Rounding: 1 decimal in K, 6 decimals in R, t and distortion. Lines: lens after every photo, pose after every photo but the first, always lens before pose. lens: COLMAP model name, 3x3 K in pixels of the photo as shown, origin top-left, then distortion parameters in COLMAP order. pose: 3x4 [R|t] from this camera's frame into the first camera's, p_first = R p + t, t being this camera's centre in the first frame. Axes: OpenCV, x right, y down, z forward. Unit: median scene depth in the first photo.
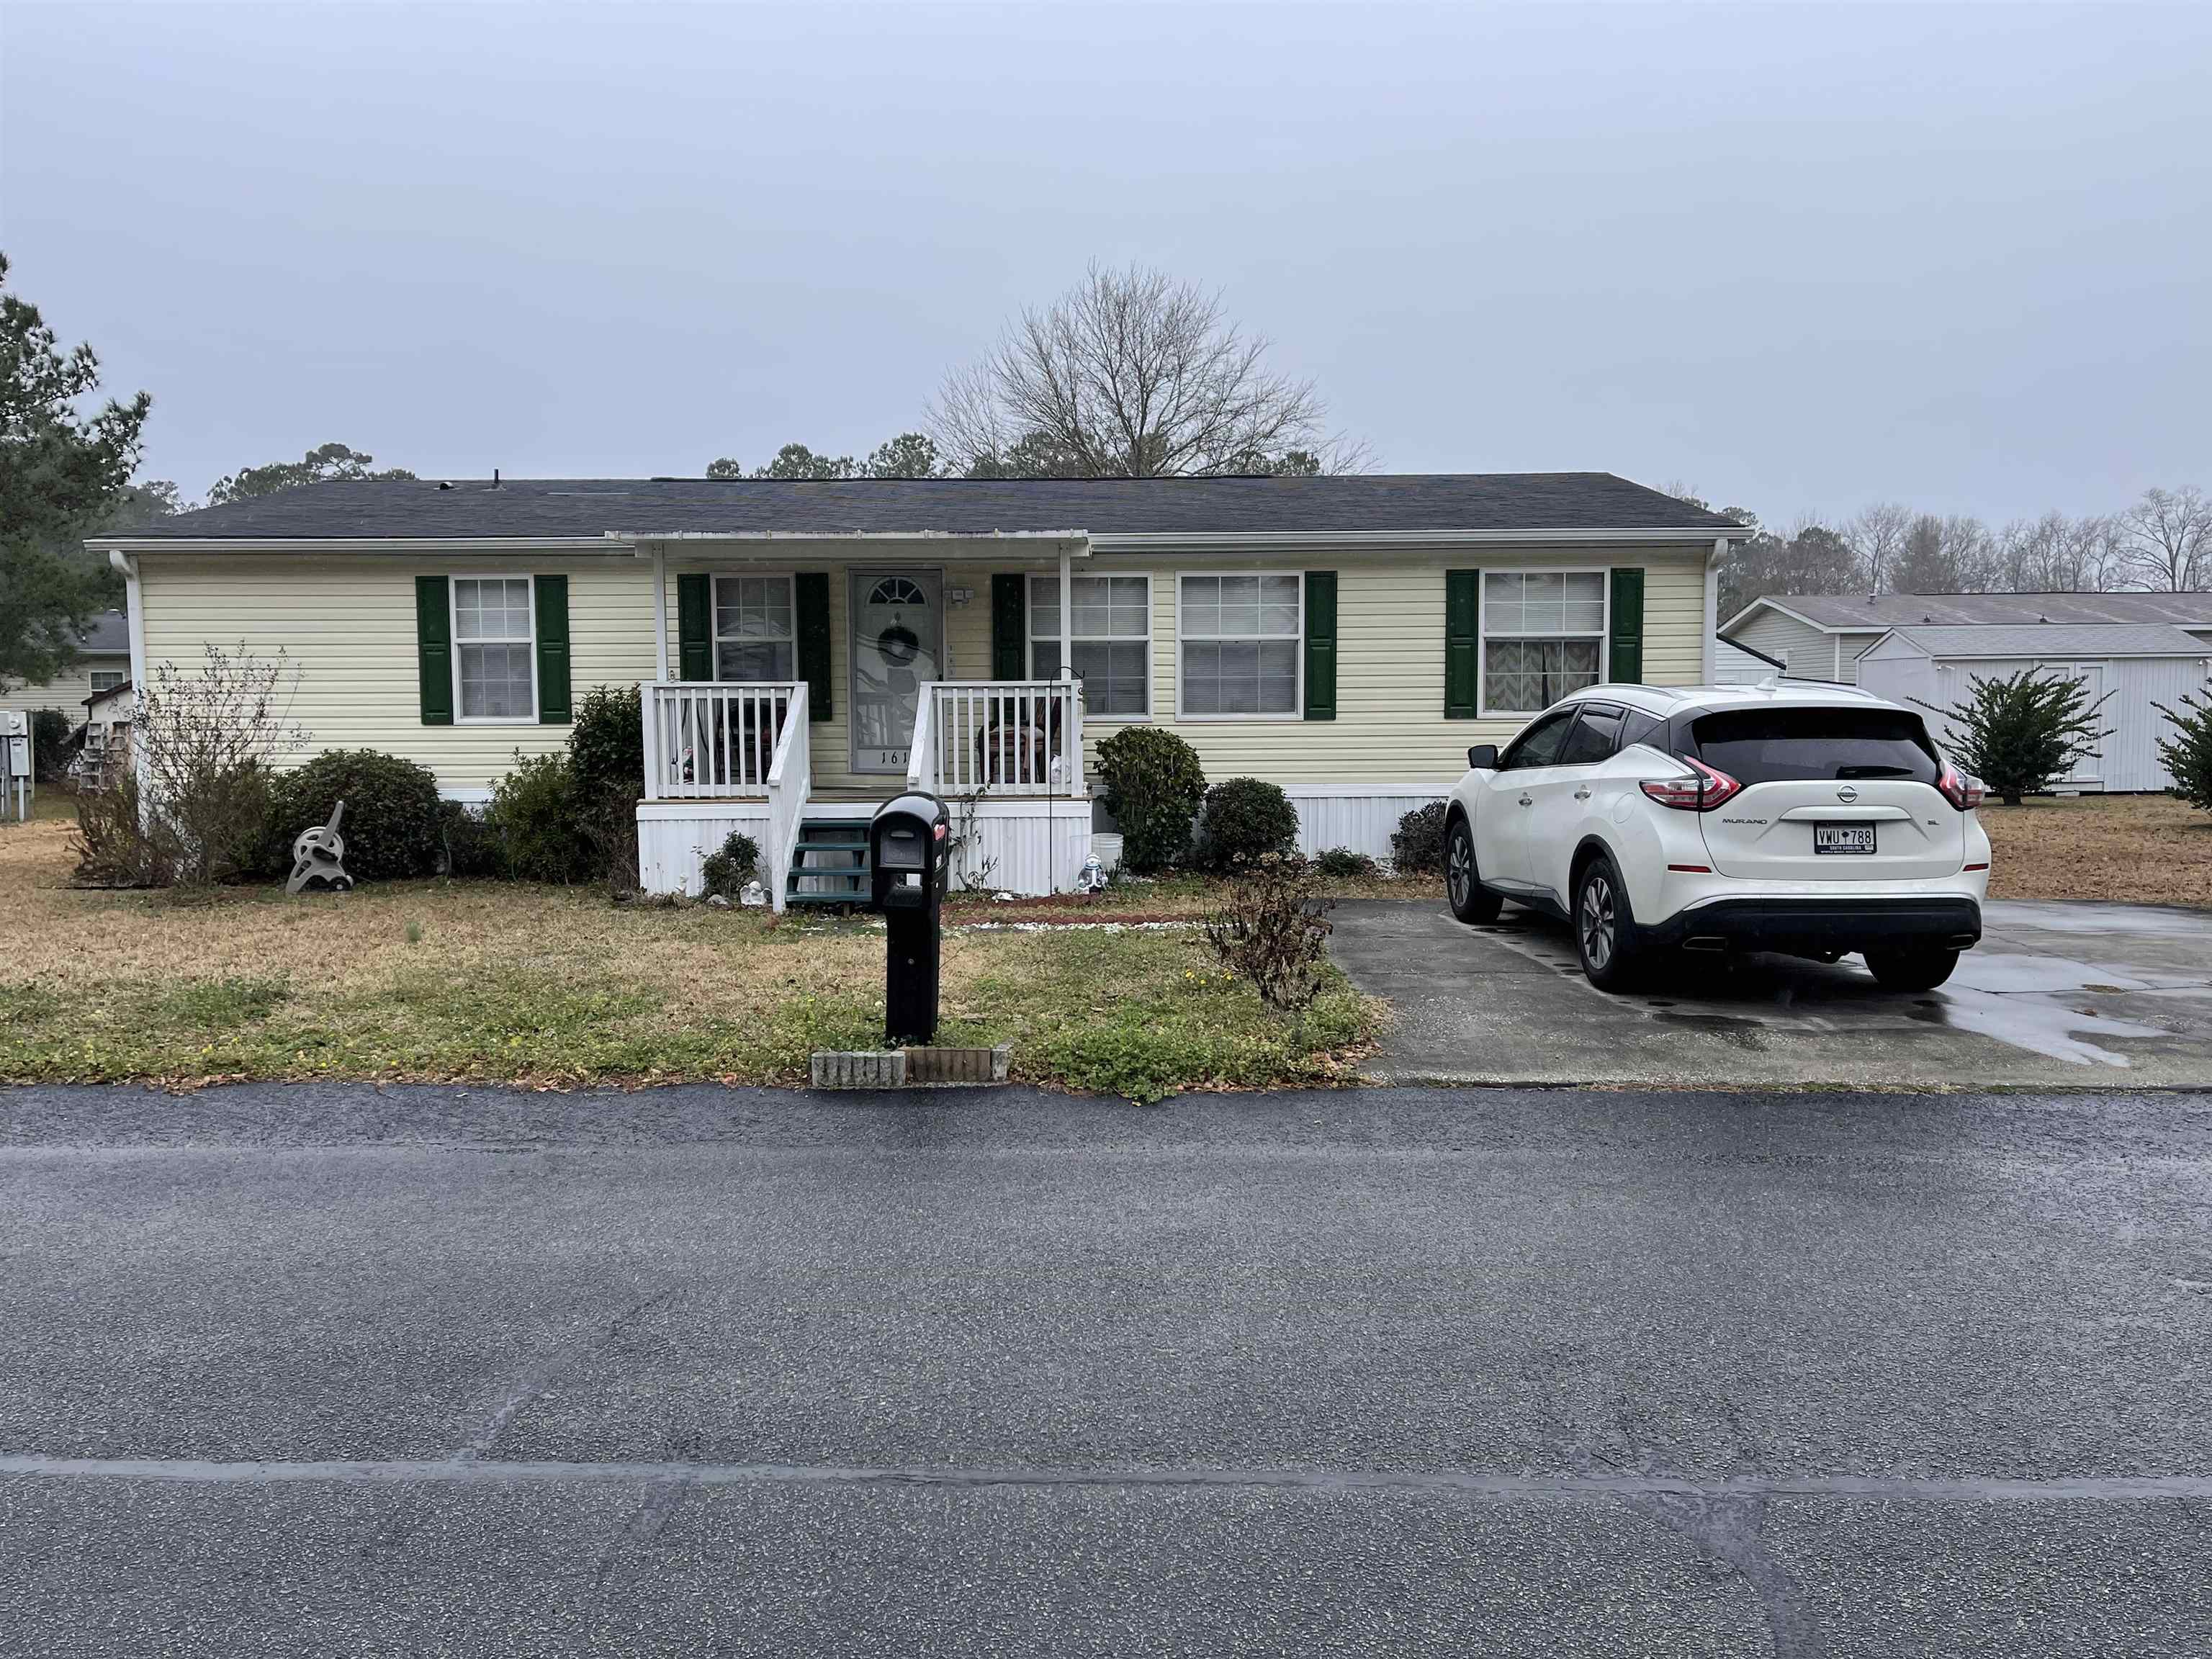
lens RADIAL K [[1943.1, 0, 1103.7], [0, 1943.1, 865.8], [0, 0, 1]] dist [0.166352, 0.000721]
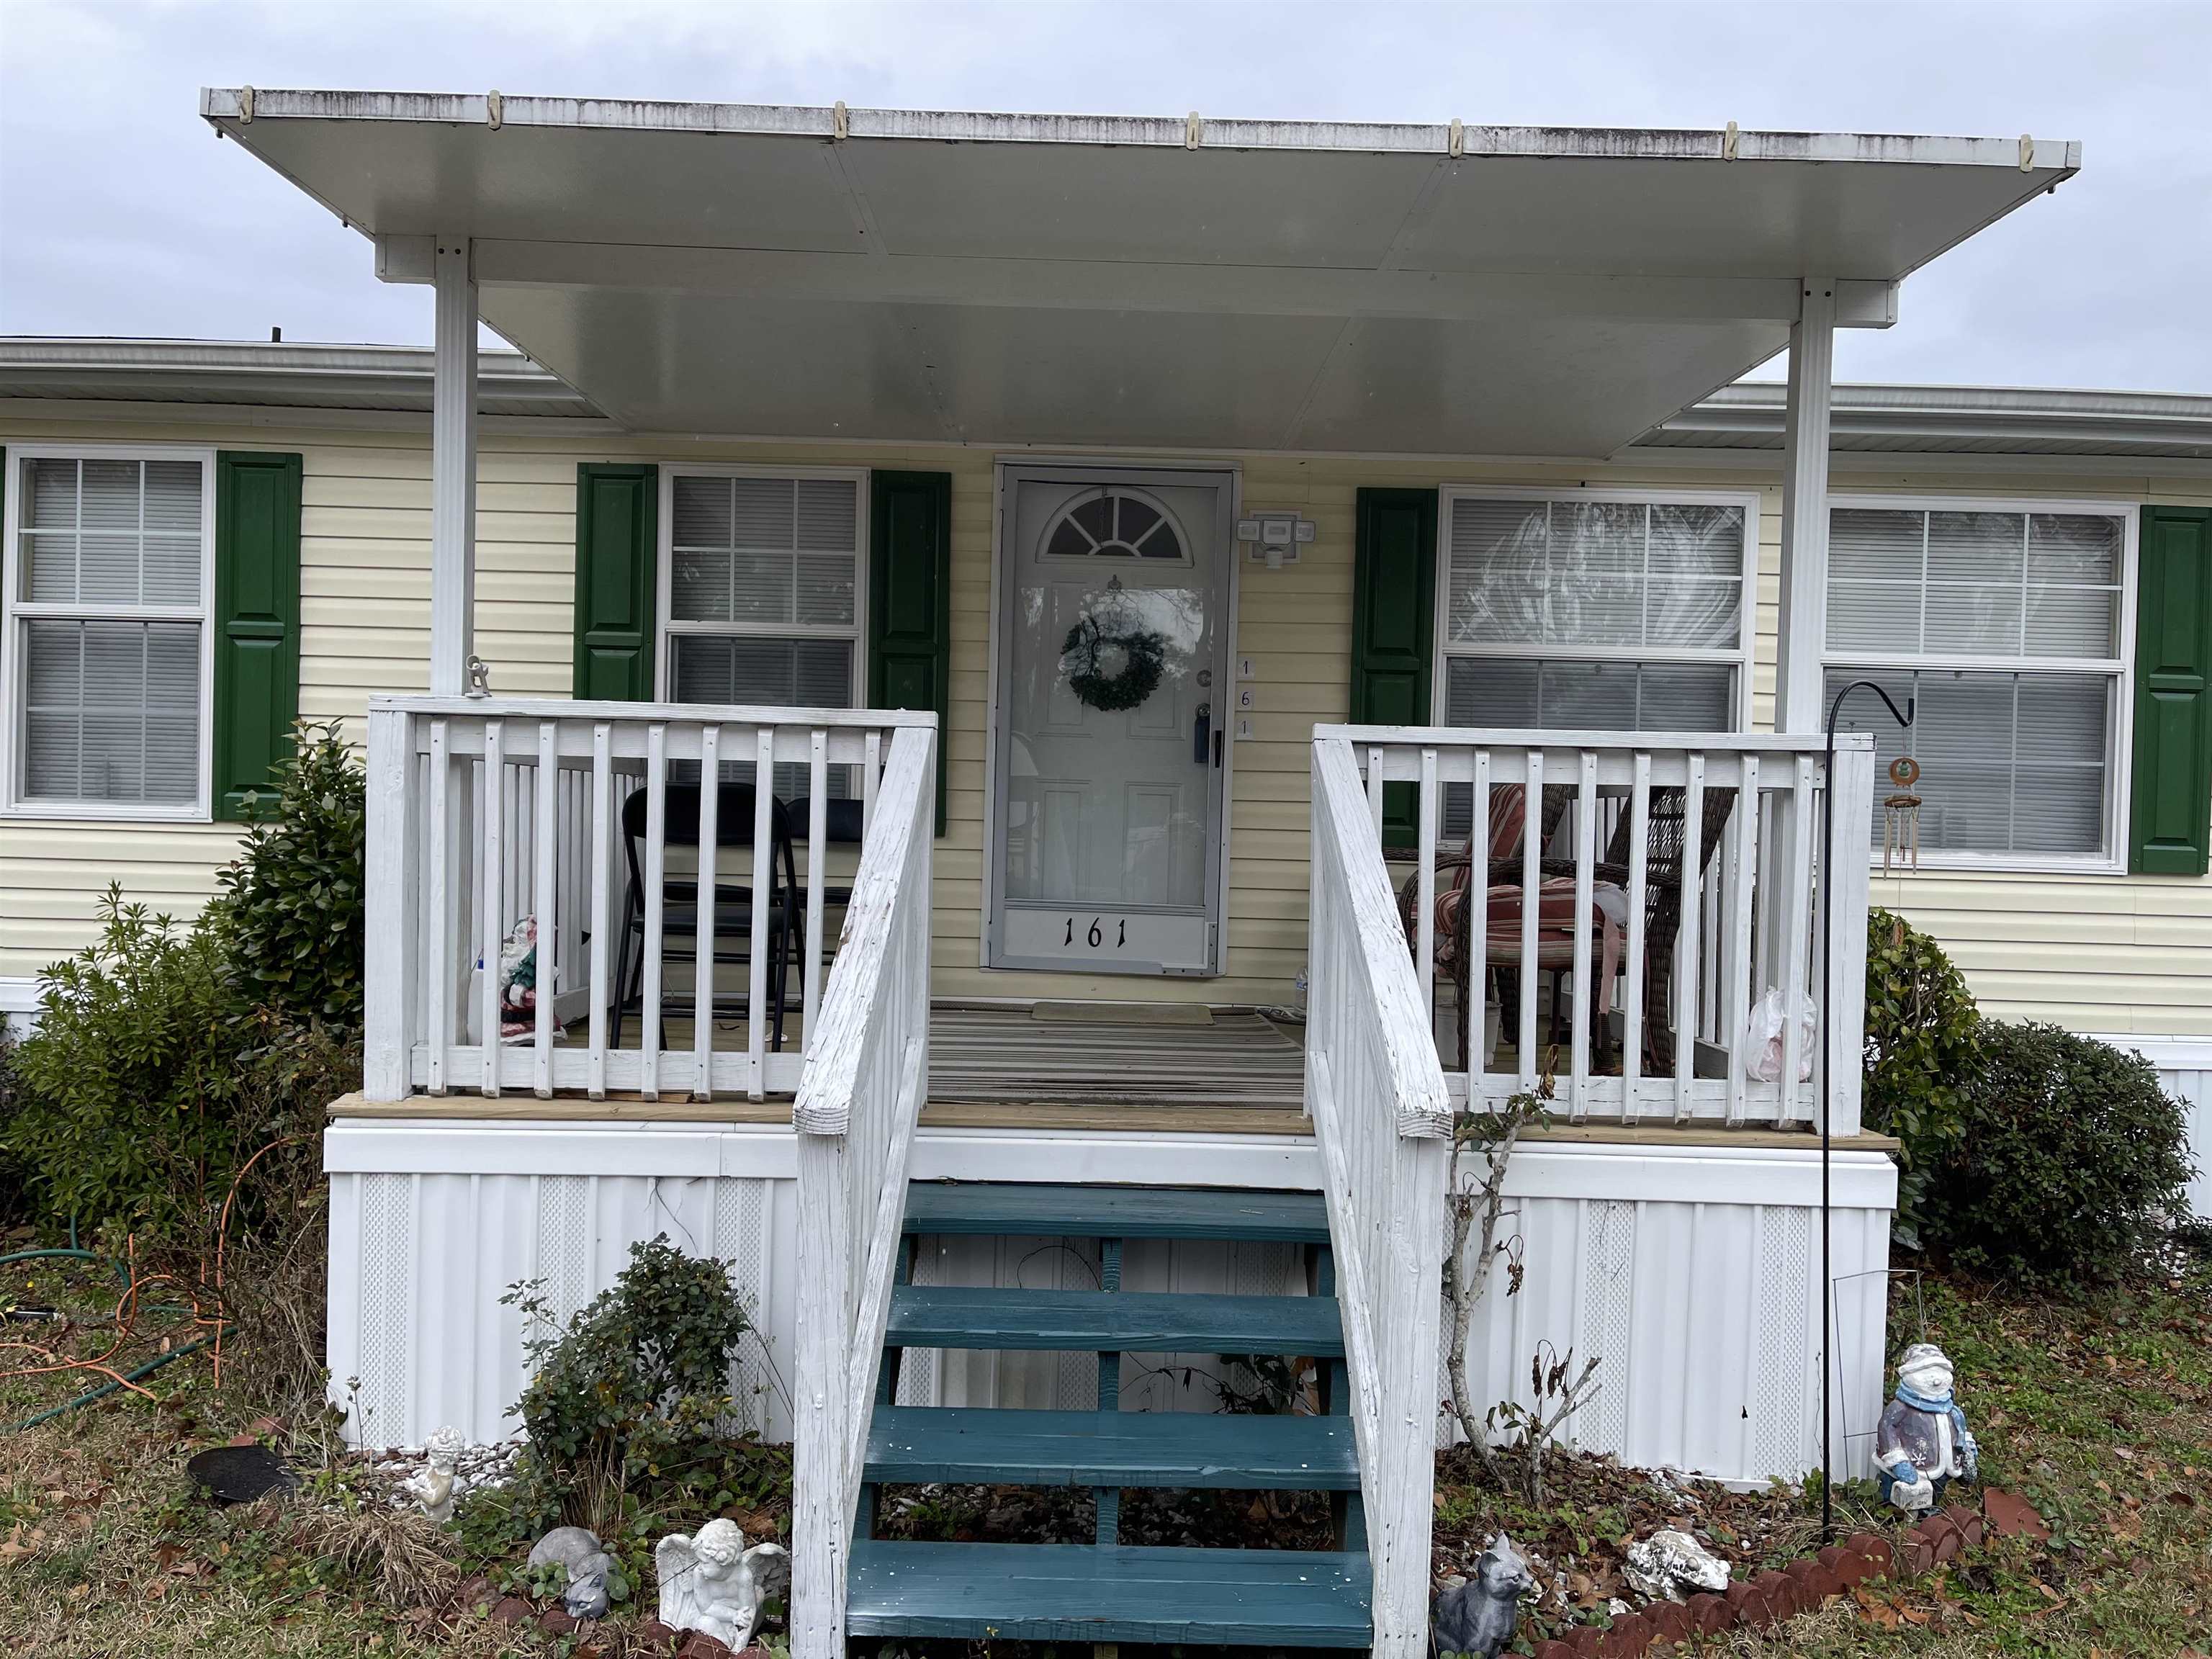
lens RADIAL K [[1666.4, 0, 1106.0], [0, 1666.4, 829.5], [0, 0, 1]] dist [0.081324, -0.113460]
pose [[0.998841, 0.034562, 0.033498, -0.129385], [-0.032066, 0.996860, -0.072400, -0.057015], [-0.035895, 0.071242, 0.996813, 0.722349]]
